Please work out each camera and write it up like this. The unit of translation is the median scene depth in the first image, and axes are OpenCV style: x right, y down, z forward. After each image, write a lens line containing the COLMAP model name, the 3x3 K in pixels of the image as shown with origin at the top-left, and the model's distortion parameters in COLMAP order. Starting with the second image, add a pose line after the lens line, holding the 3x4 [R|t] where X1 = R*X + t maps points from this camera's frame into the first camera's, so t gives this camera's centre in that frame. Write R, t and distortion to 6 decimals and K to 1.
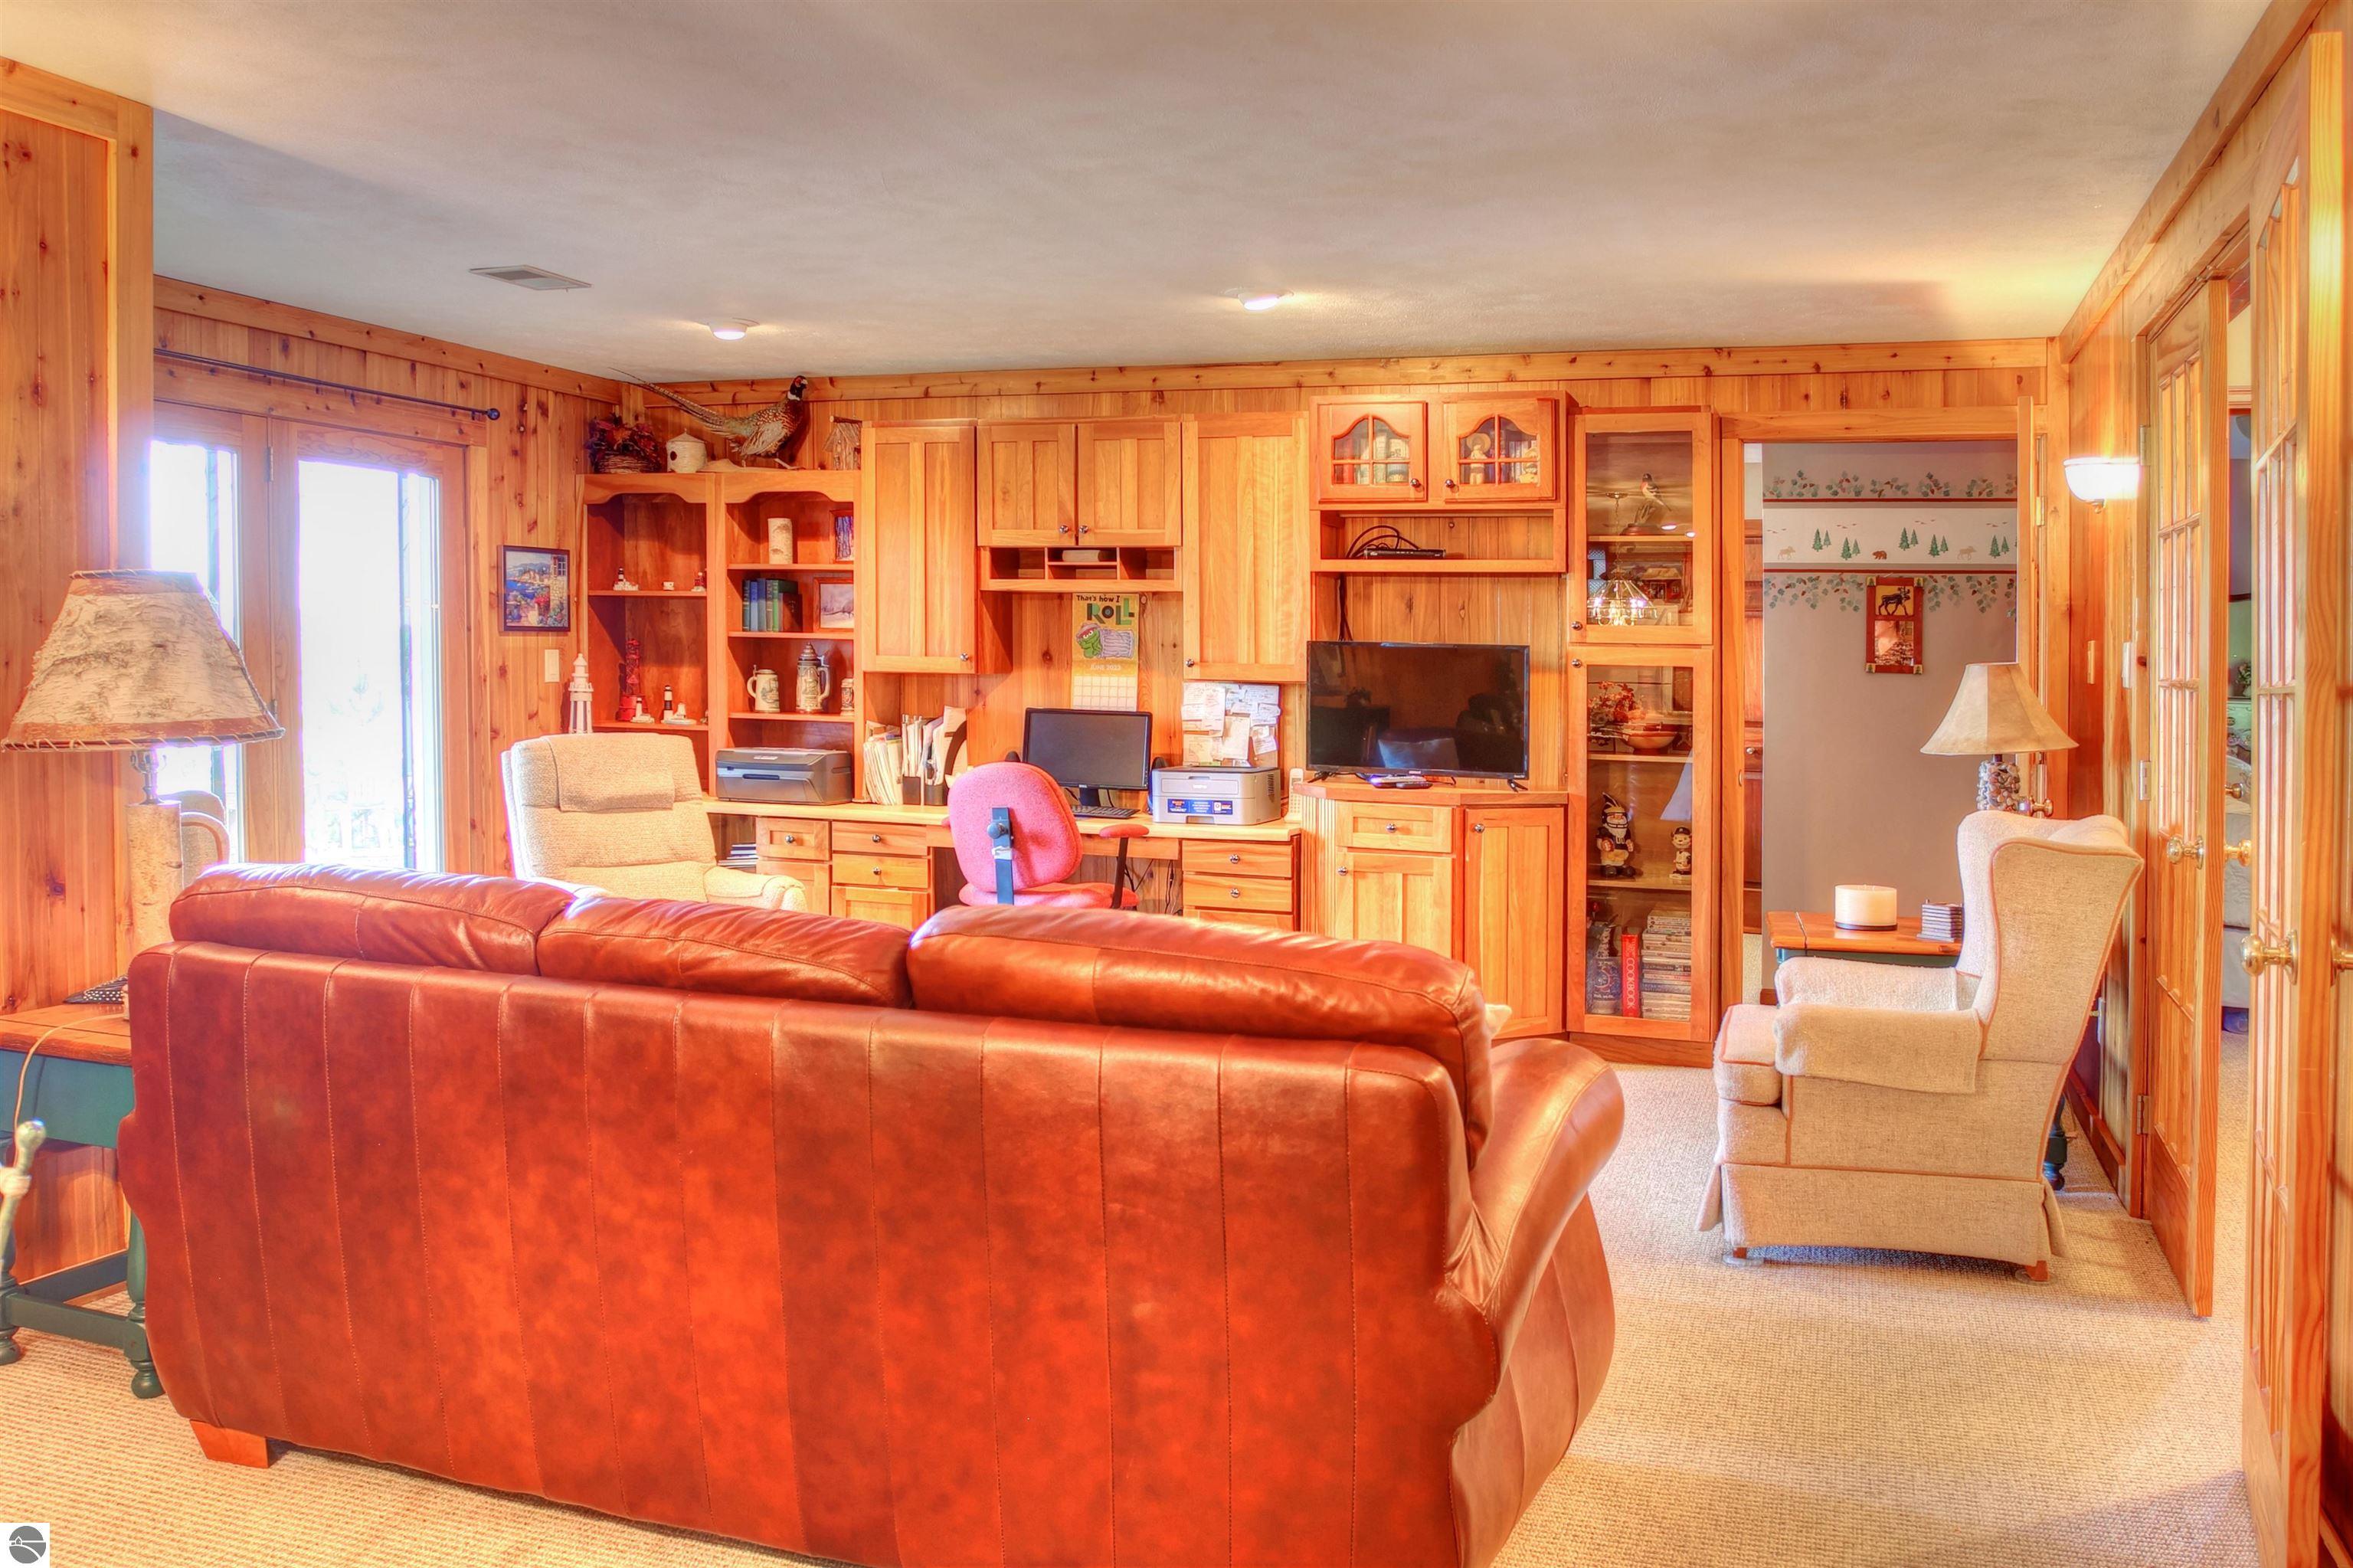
lens RADIAL K [[1944.5, 0, 1160.4], [0, 1944.5, 733.8], [0, 0, 1]] dist [-0.078832, 0.070903]
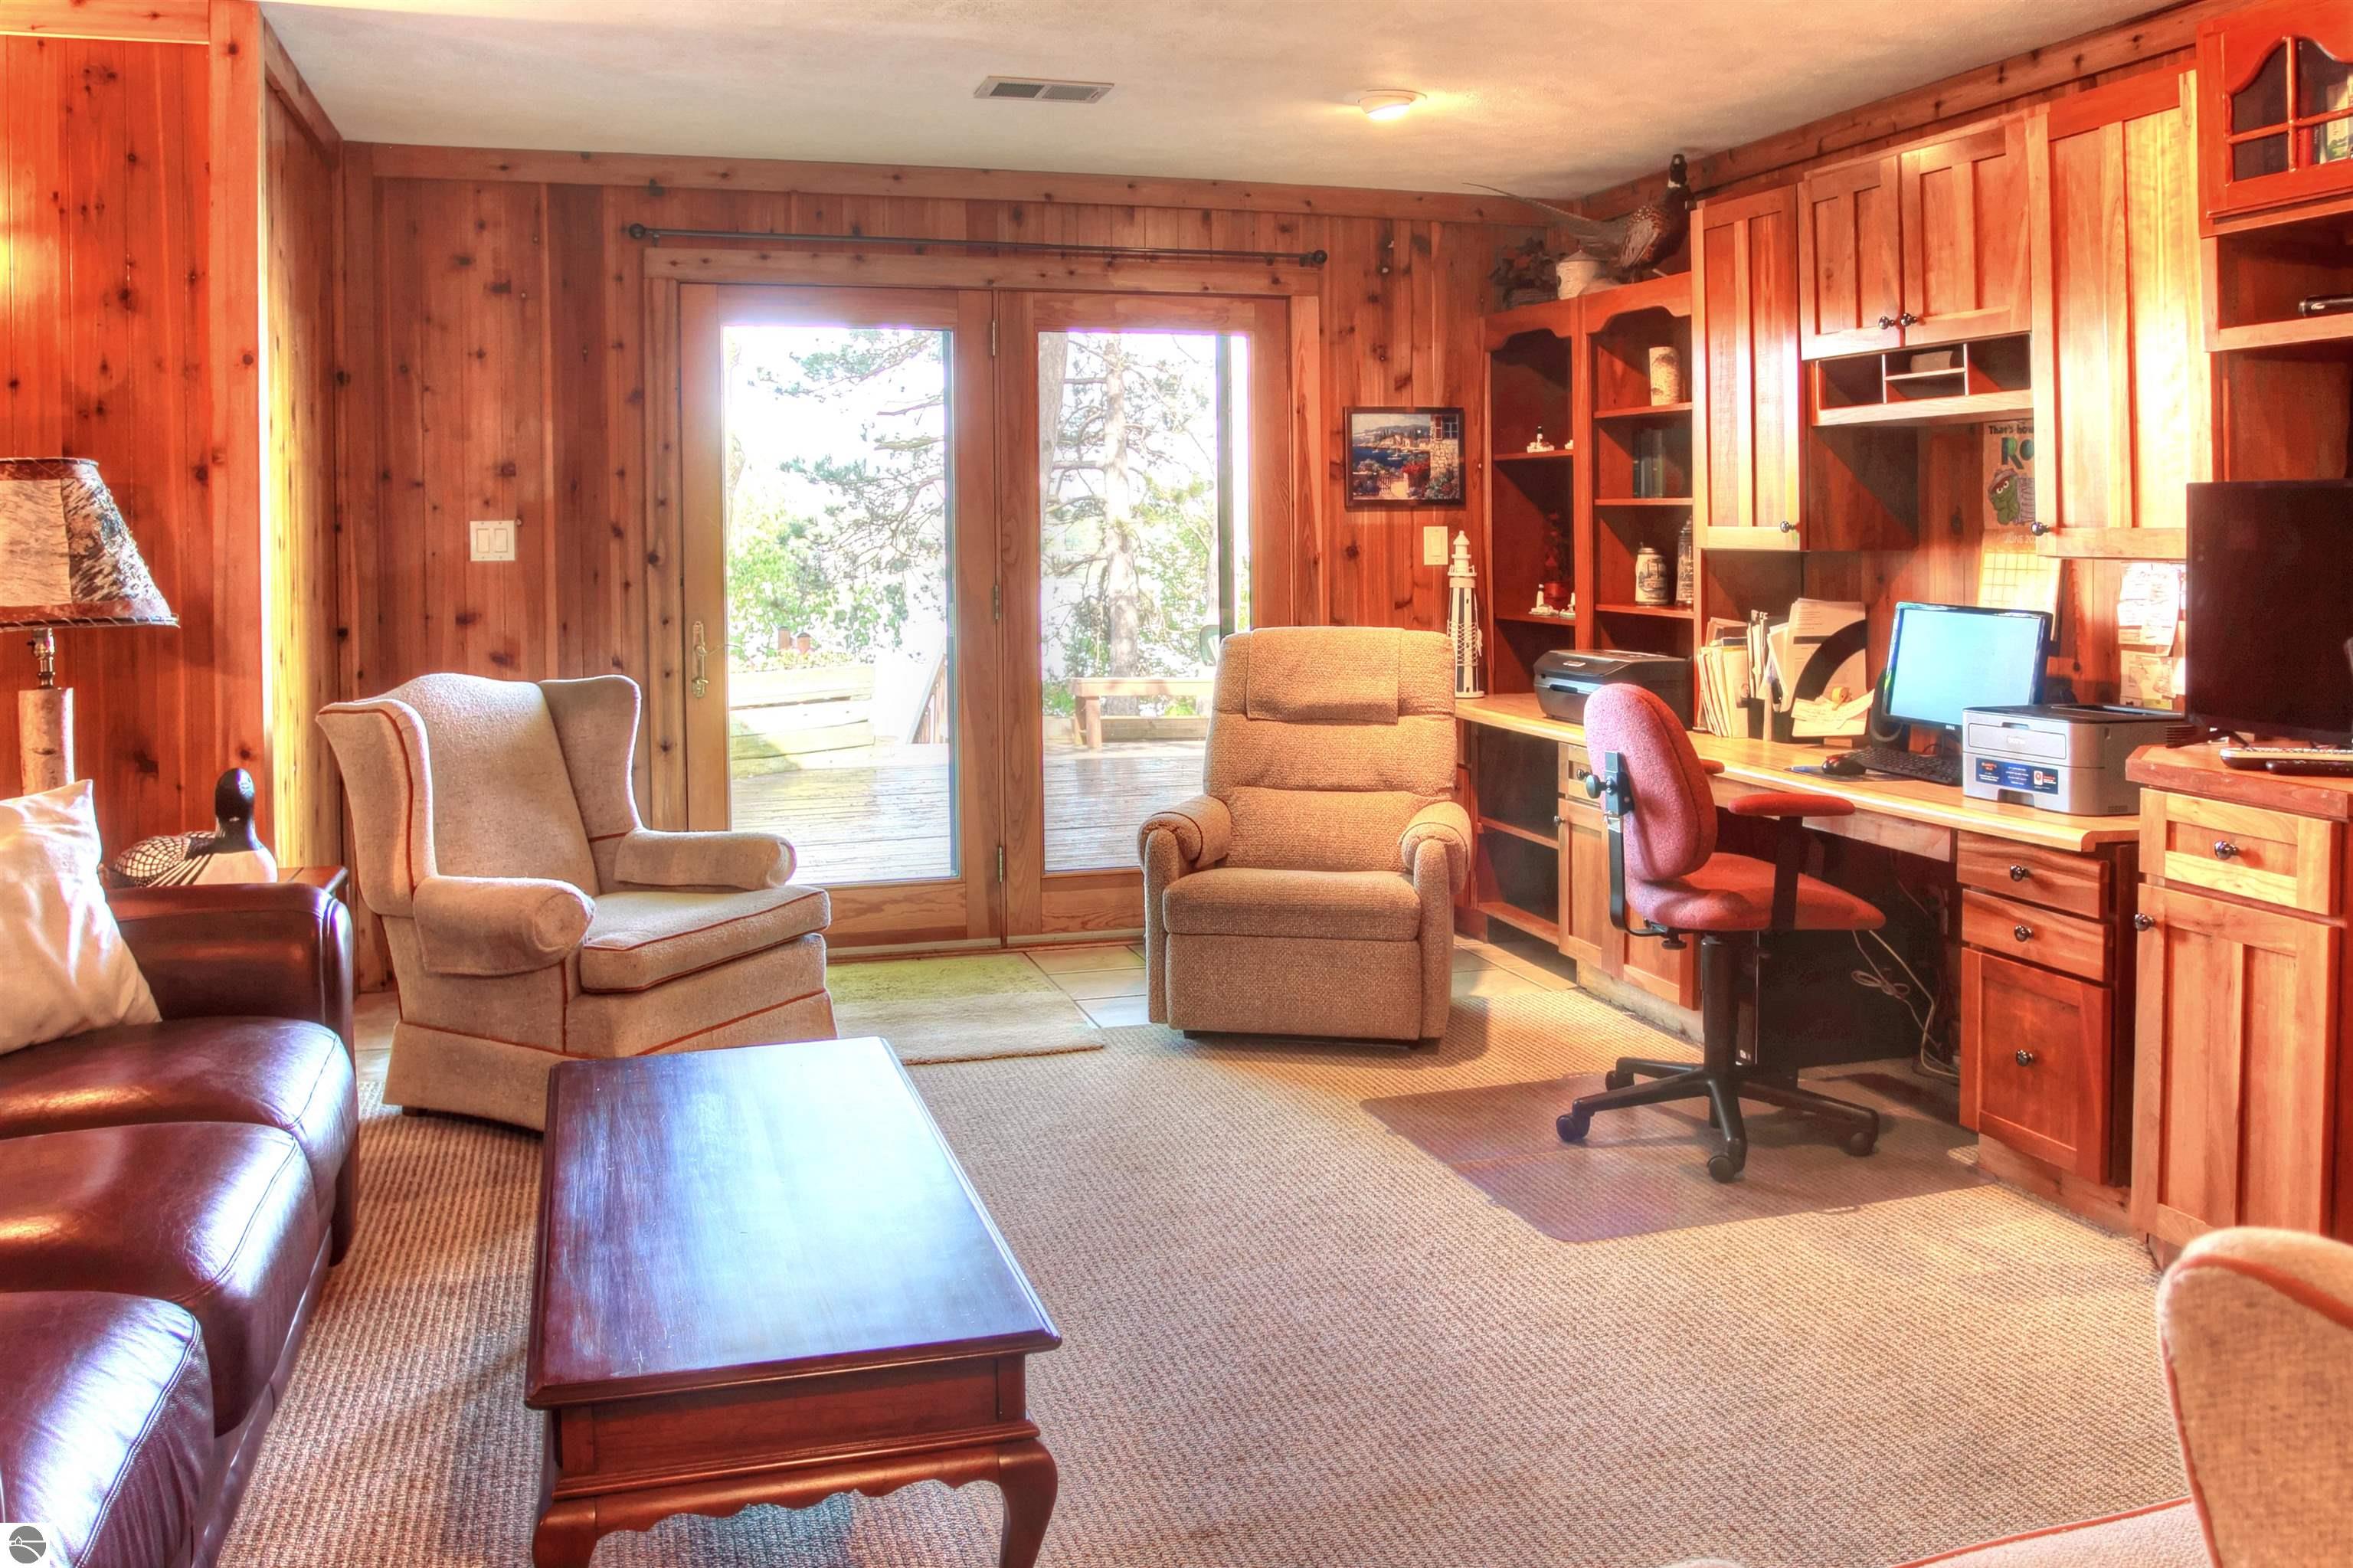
lens RADIAL K [[1903.9, 0, 1178.5], [0, 1903.9, 626.7], [0, 0, 1]] dist [-0.070931, 0.063458]
pose [[0.589031, 0.021869, -0.807815, 0.320118], [-0.017131, 0.999747, 0.014573, -0.010809], [0.807929, 0.005254, 0.589256, 0.454095]]
